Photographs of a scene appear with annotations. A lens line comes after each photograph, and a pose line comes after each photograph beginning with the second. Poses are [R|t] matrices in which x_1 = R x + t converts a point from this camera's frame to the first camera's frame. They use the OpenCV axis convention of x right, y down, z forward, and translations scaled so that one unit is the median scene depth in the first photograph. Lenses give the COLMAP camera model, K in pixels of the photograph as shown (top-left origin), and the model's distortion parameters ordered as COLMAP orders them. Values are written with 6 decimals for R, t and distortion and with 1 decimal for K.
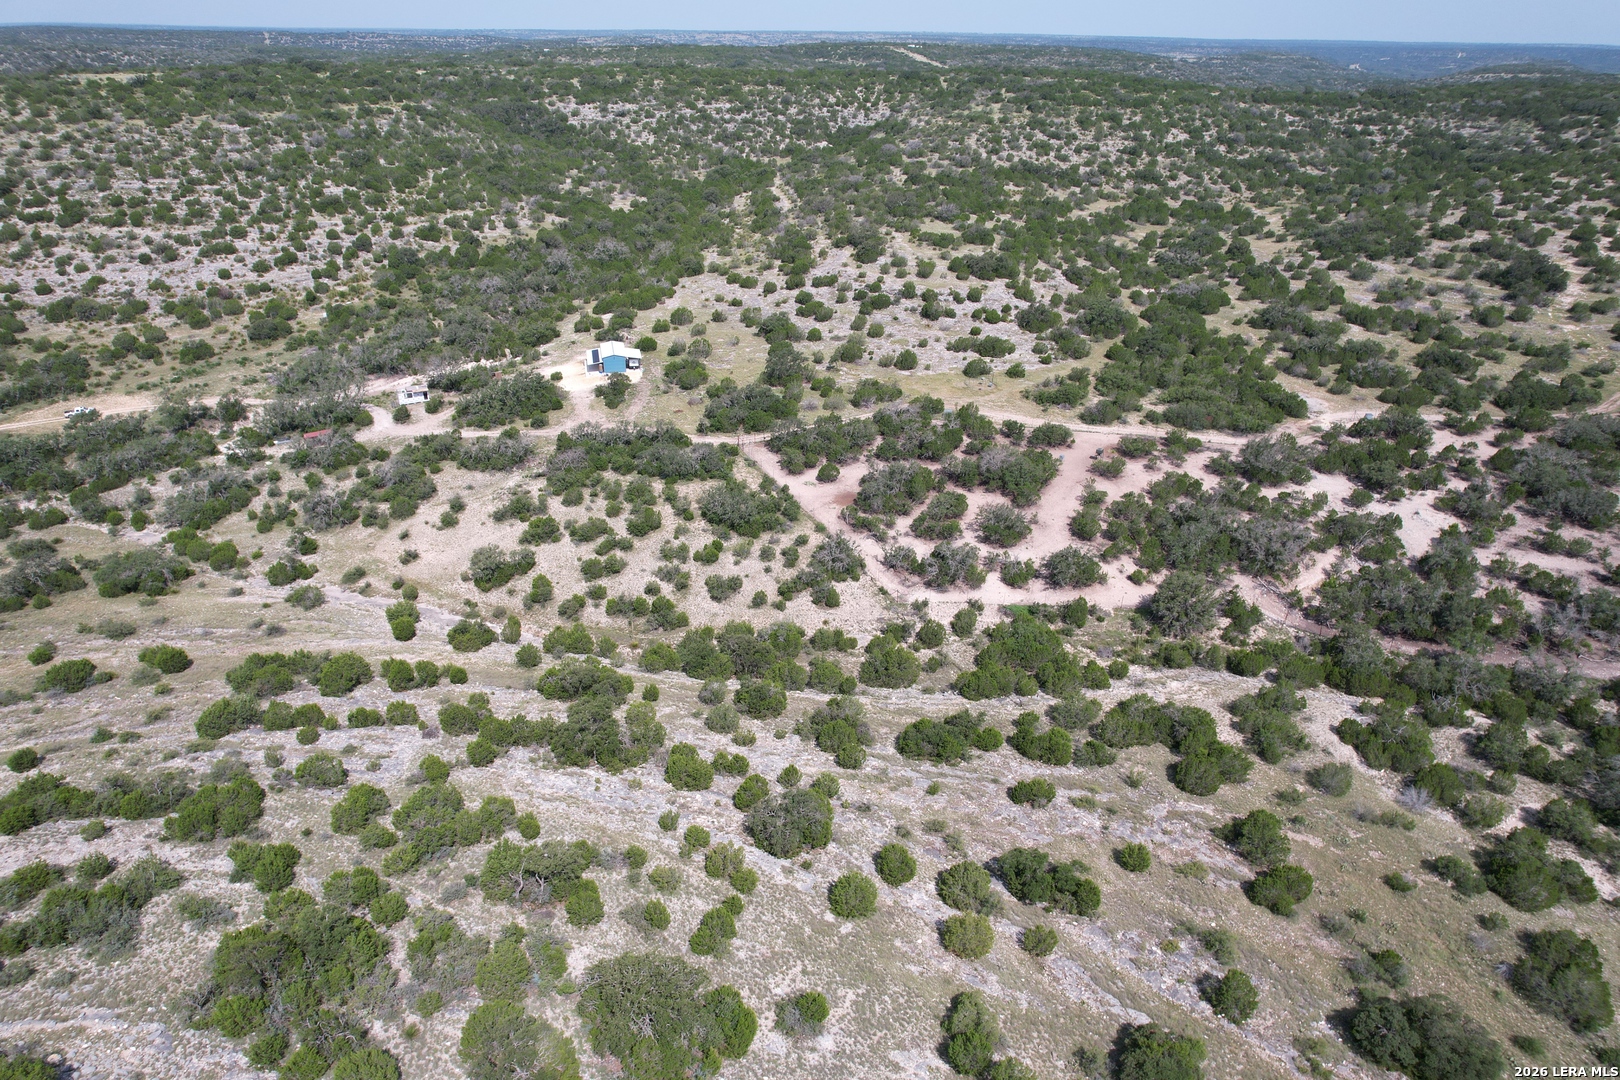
lens RADIAL K [[1035.5, 0, 811.8], [0, 1035.5, 536.4], [0, 0, 1]] dist [-0.076535, 0.067942]
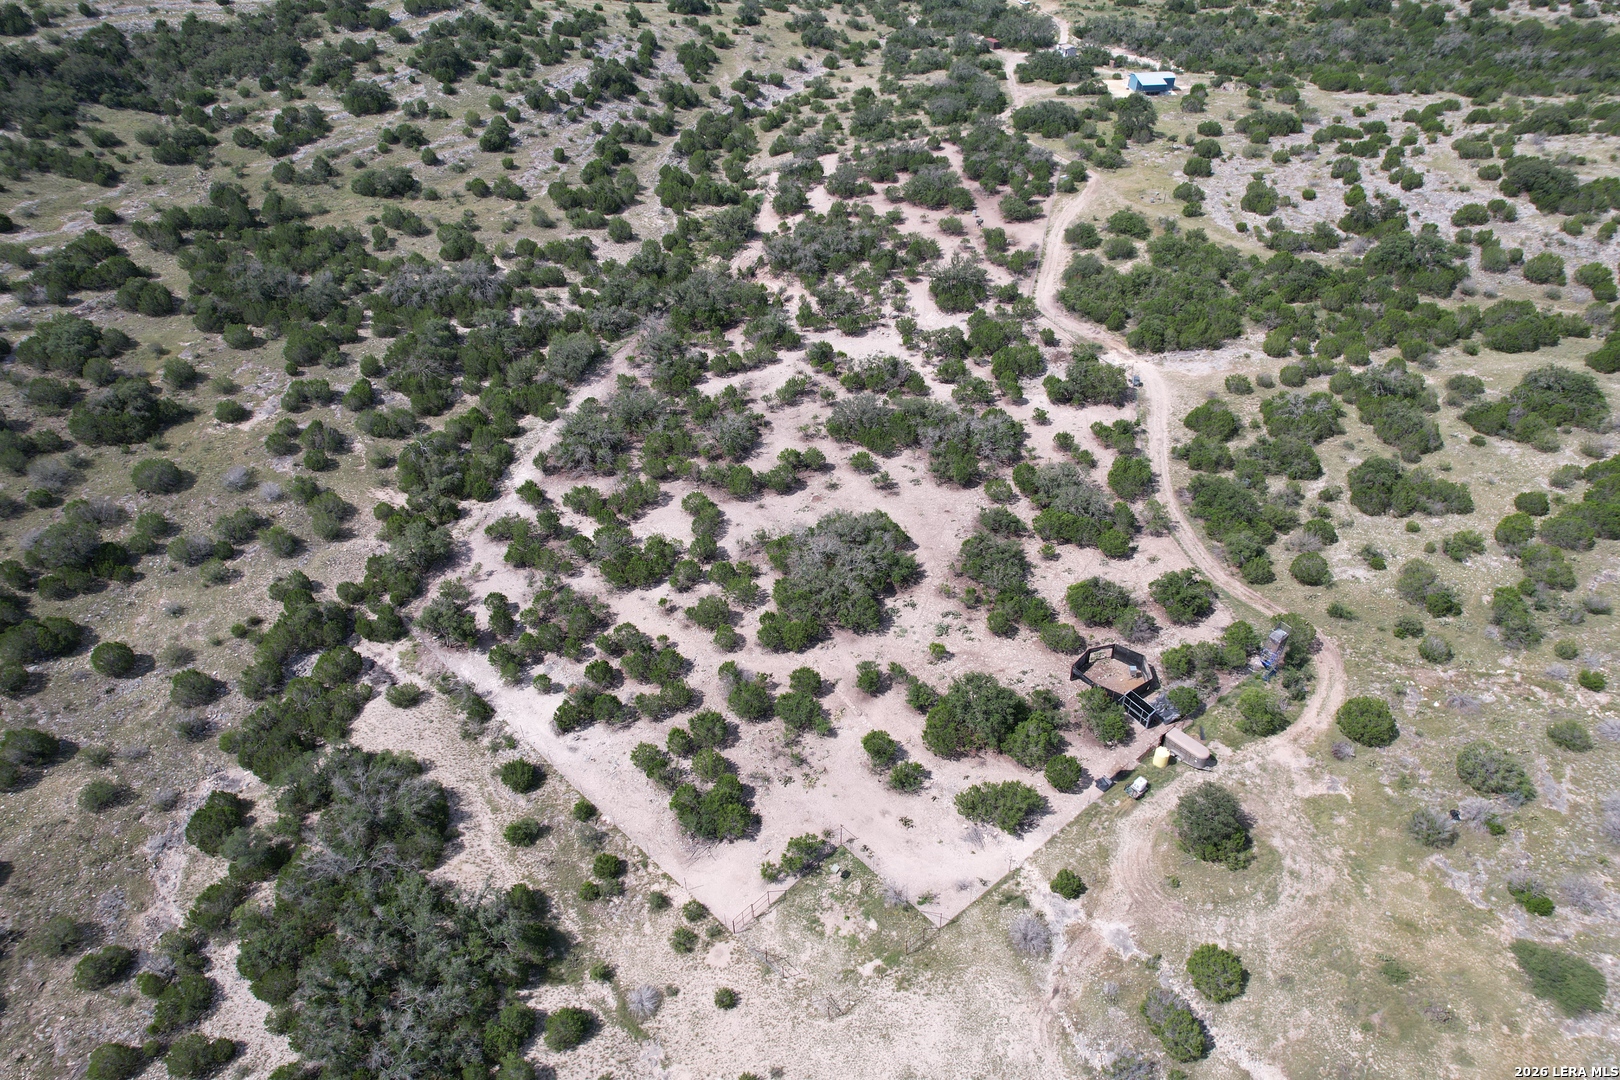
lens RADIAL K [[1035.5, 0, 805.9], [0, 1035.5, 541.6], [0, 0, 1]] dist [-0.076535, 0.067942]
pose [[-0.054536, 0.645725, -0.761620, 0.559294], [-0.444335, 0.667377, 0.597640, -0.177786], [0.894199, 0.371007, 0.250523, 0.277005]]
